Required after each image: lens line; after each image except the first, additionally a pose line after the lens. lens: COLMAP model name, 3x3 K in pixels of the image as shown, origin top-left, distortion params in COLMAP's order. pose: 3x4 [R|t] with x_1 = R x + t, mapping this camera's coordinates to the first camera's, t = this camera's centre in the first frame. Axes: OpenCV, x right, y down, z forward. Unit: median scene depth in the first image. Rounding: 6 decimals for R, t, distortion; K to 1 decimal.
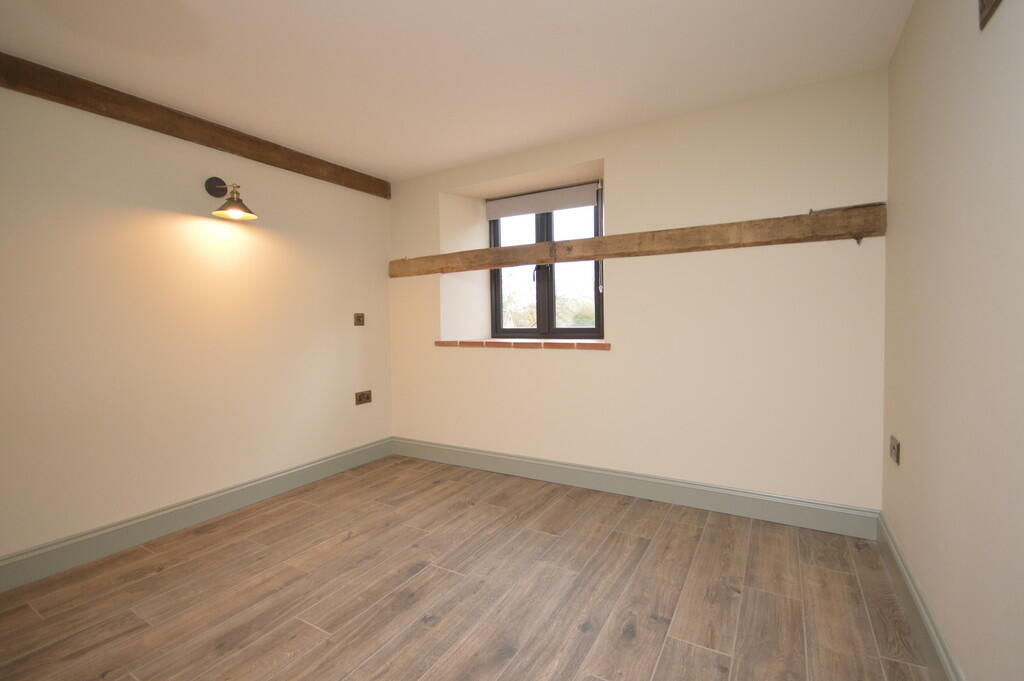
lens RADIAL K [[454.8, 0, 512.0], [0, 454.8, 340.5], [0, 0, 1]] dist [0.013519, -0.014283]
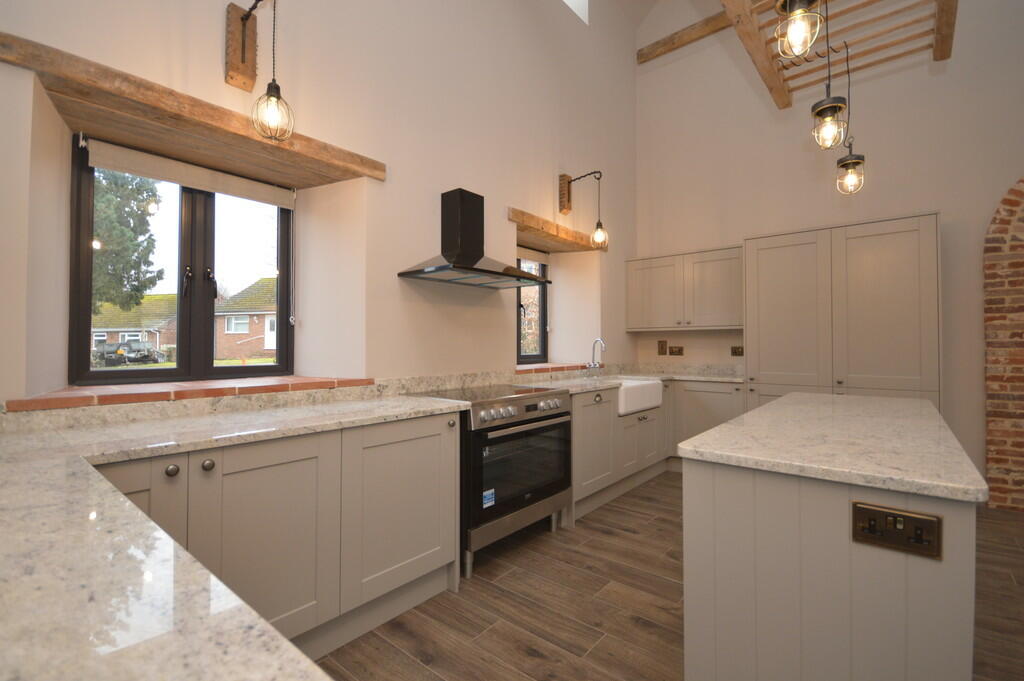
lens RADIAL K [[454.8, 0, 512.0], [0, 454.8, 340.5], [0, 0, 1]] dist [0.013519, -0.014283]
pose [[0.171155, 0.044908, 0.984220, -0.491999], [0.042516, 0.997693, -0.052916, -0.011989], [-0.984326, 0.050902, 0.168851, 0.451612]]
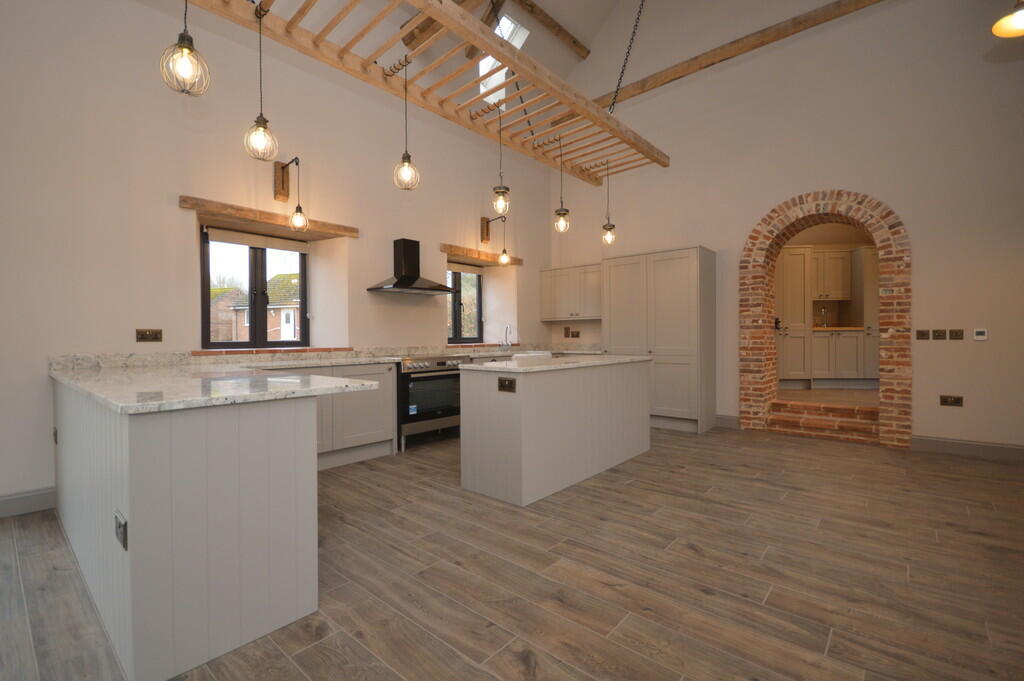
lens RADIAL K [[454.8, 0, 512.0], [0, 454.8, 340.5], [0, 0, 1]] dist [0.013519, -0.014283]
pose [[0.192897, 0.023795, 0.980931, -1.018903], [0.047889, 0.998286, -0.033633, 0.046662], [-0.980050, 0.053463, 0.191426, 0.089525]]
